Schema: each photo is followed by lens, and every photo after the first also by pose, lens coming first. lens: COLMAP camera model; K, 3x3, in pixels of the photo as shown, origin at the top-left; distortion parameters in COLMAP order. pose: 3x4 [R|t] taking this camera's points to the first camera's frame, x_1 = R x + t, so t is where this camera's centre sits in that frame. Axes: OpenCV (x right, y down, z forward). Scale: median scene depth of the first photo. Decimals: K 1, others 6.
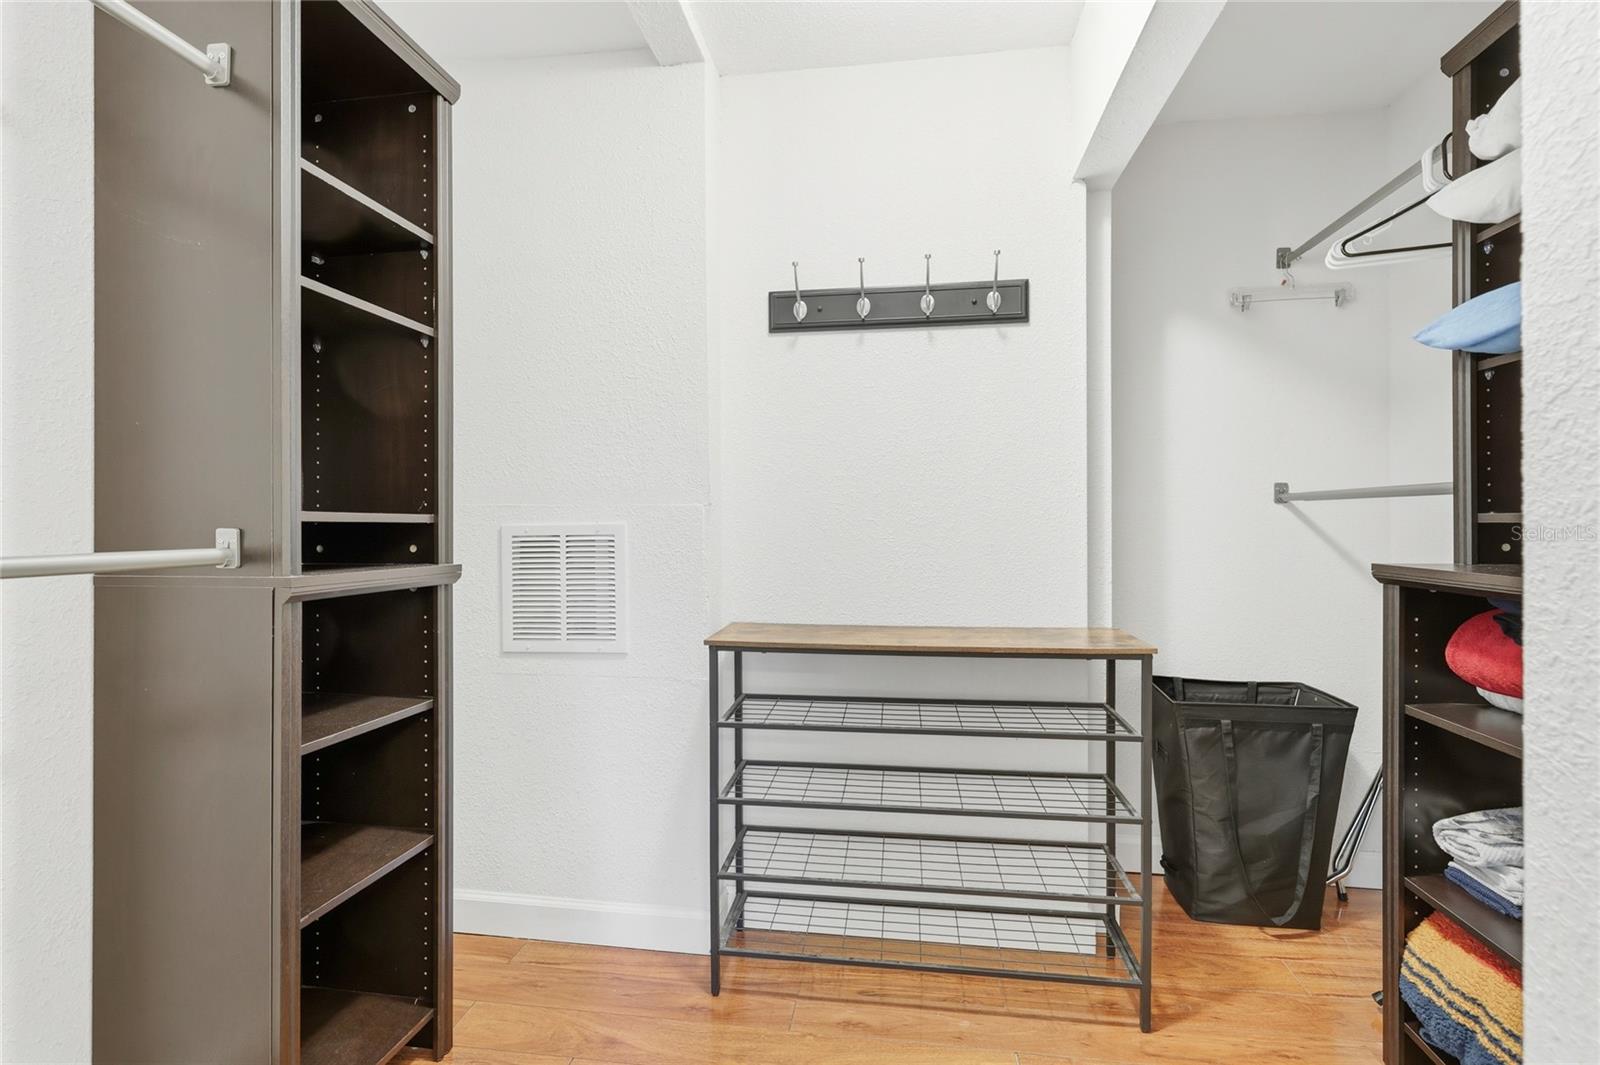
lens RADIAL K [[718.3, 0, 797.6], [0, 718.3, 524.8], [0, 0, 1]] dist [-0.005339, 0.000014]
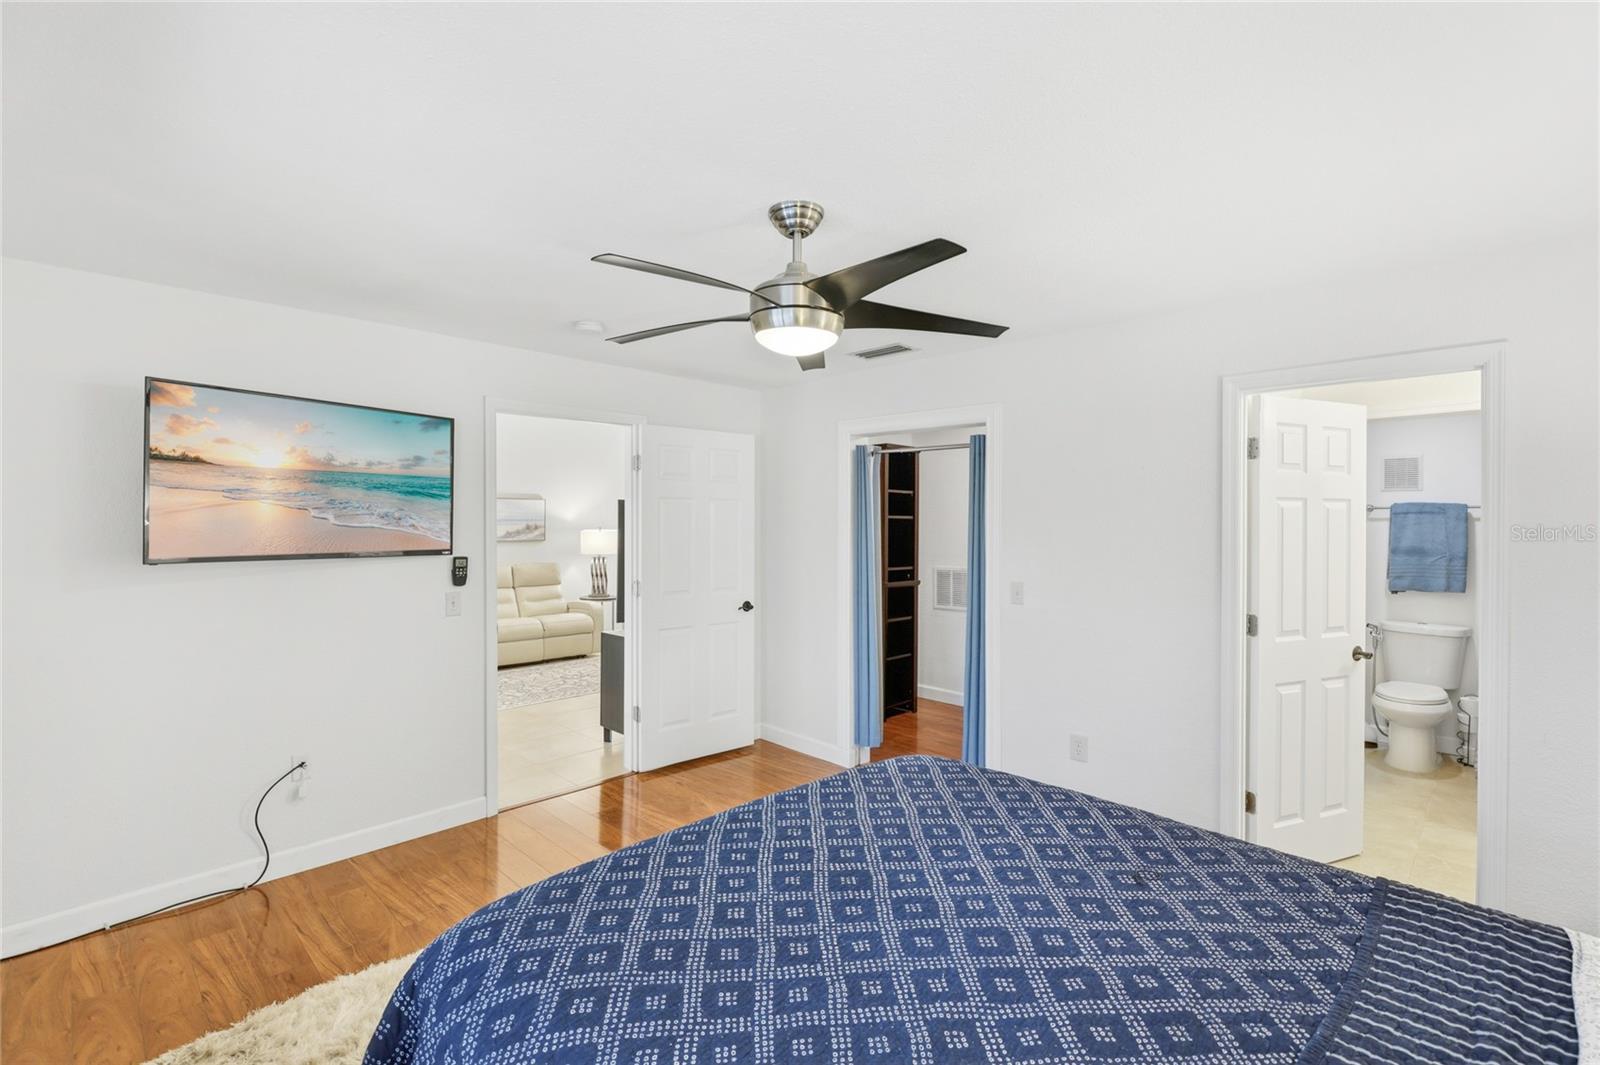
lens RADIAL K [[718.3, 0, 797.6], [0, 718.3, 524.8], [0, 0, 1]] dist [-0.005339, 0.000014]
pose [[0.817208, 0.008227, -0.576284, 0.905000], [-0.004680, 0.999960, 0.007639, -0.204124], [0.576324, -0.003546, 0.817214, -1.889403]]
